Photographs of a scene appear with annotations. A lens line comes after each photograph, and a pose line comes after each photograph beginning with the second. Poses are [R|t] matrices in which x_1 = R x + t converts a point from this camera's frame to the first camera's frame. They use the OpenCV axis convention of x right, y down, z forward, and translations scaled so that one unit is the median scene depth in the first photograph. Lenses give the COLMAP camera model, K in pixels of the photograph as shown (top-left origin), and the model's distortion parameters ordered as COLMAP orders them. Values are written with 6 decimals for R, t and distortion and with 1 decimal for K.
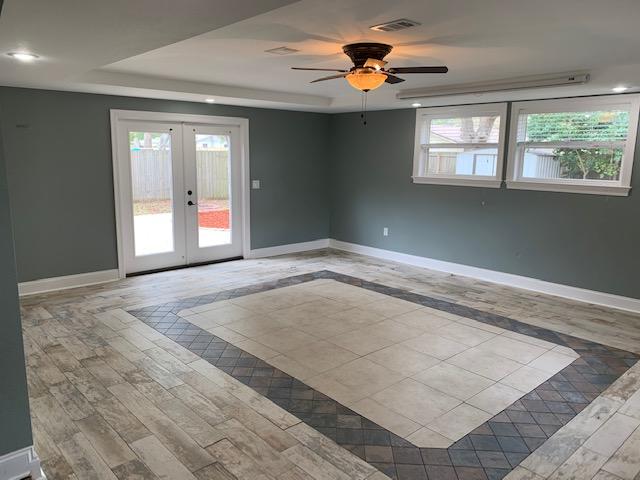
lens RADIAL K [[493.6, 0, 305.9], [0, 493.6, 236.2], [0, 0, 1]] dist [0.020350, -0.001216]
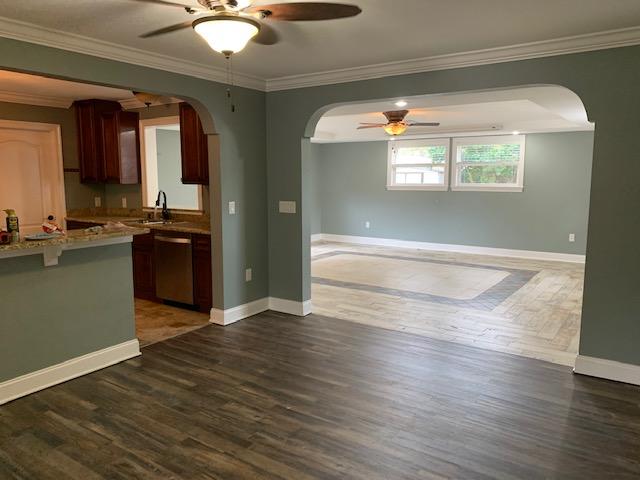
lens RADIAL K [[493.6, 0, 305.9], [0, 493.6, 236.2], [0, 0, 1]] dist [0.020350, -0.001216]
pose [[0.975250, -0.044672, 0.216544, -0.406563], [0.053222, 0.998010, -0.033812, 0.078620], [-0.214603, 0.044500, 0.975687, -0.452176]]
